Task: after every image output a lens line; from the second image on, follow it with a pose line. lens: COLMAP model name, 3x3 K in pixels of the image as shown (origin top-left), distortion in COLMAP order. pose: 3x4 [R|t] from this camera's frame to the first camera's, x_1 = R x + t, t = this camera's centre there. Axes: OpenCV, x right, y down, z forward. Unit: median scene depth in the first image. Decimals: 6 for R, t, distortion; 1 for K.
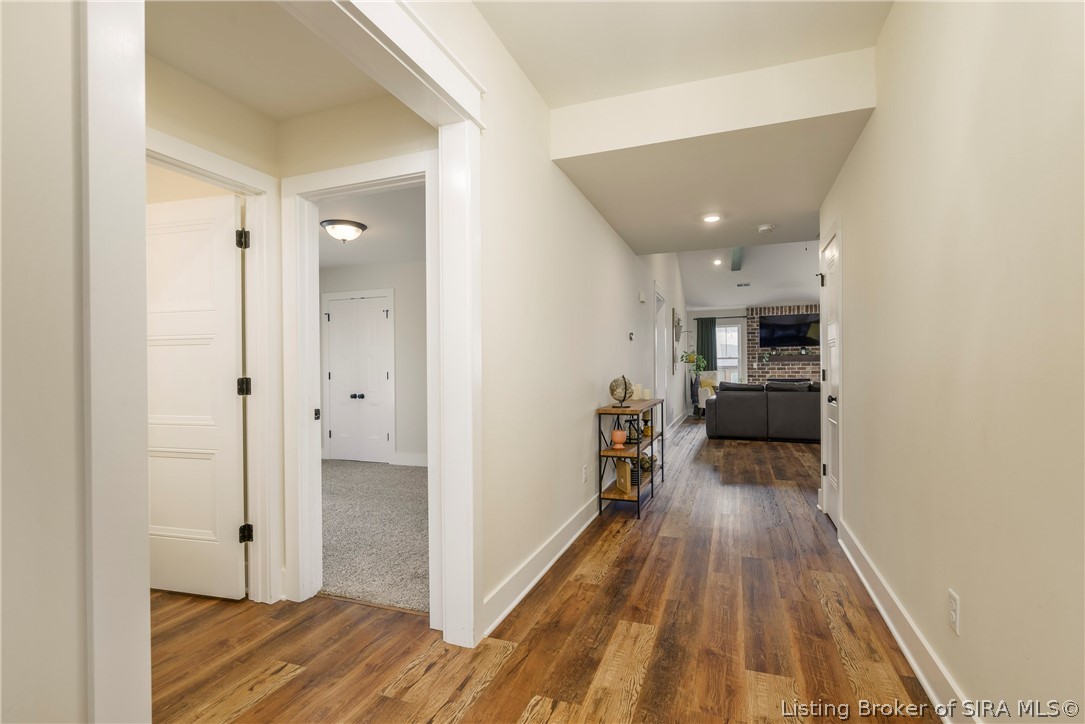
lens RADIAL K [[501.3, 0, 548.2], [0, 501.3, 364.1], [0, 0, 1]] dist [-0.003392, 0.000309]
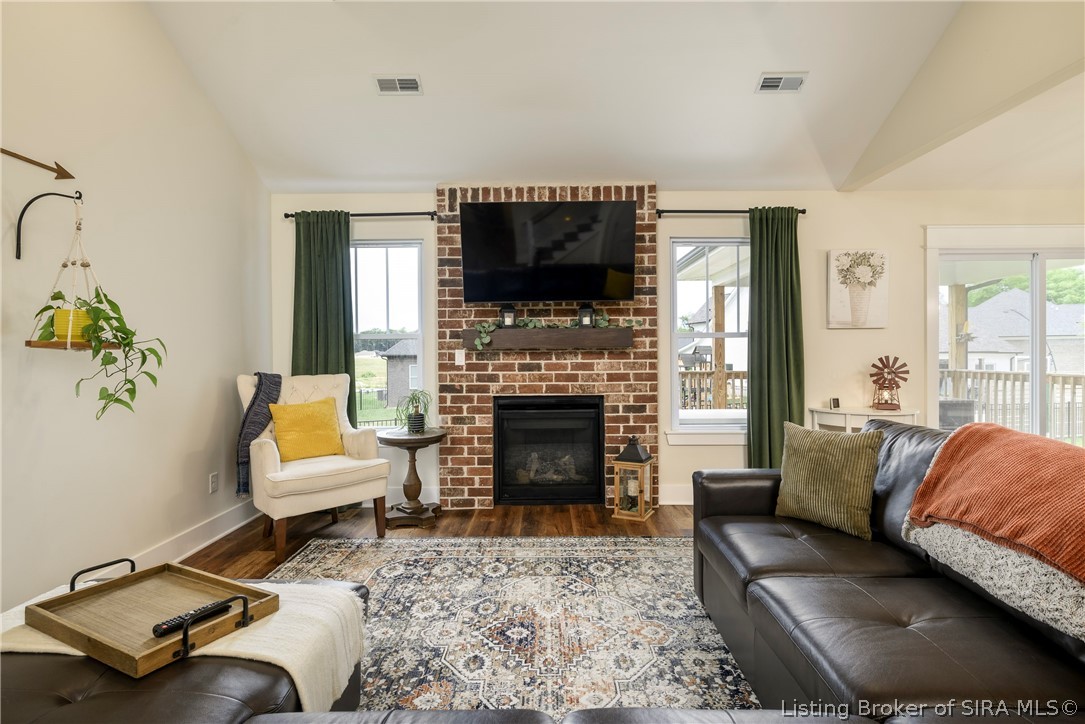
lens RADIAL K [[536.1, 0, 548.1], [0, 536.1, 354.9], [0, 0, 1]] dist [-0.002535, 0.001116]
pose [[0.941365, 0.003844, 0.337368, 0.350740], [-0.004870, 0.999986, 0.002195, -0.000385], [-0.337354, -0.003709, 0.941370, 0.643431]]
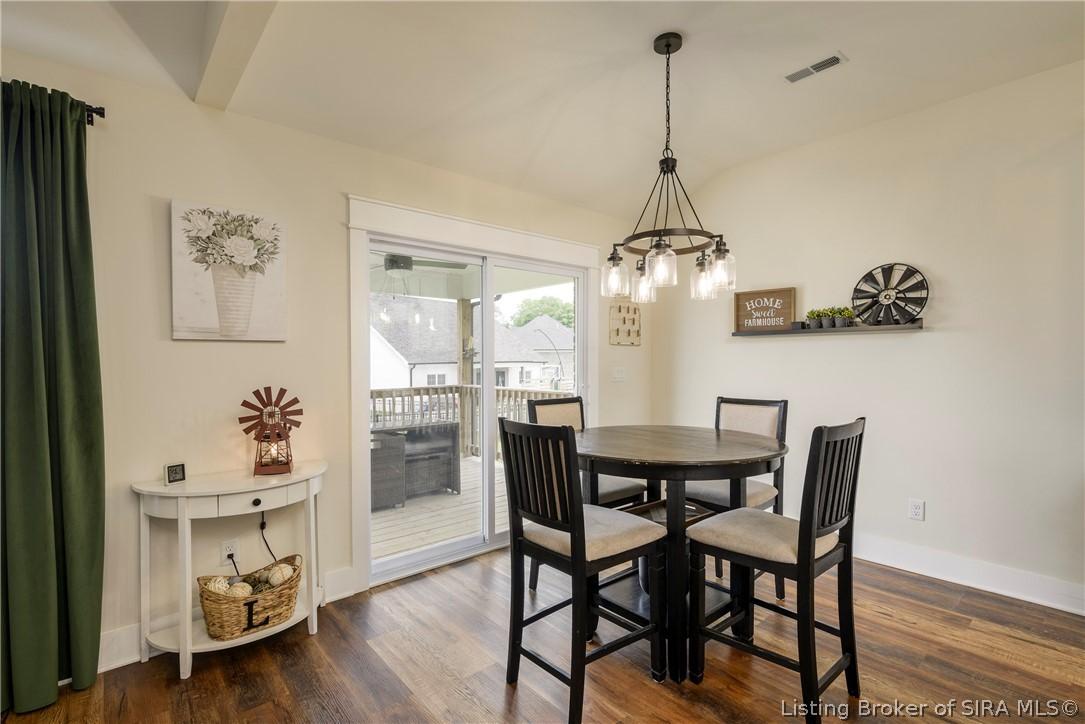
lens RADIAL K [[501.3, 0, 553.0], [0, 501.3, 367.1], [0, 0, 1]] dist [-0.003392, 0.000309]
pose [[0.478827, -0.004773, 0.877896, 0.554852], [-0.002990, 0.999971, 0.007067, -0.009653], [-0.877904, -0.006009, 0.478799, 0.702521]]
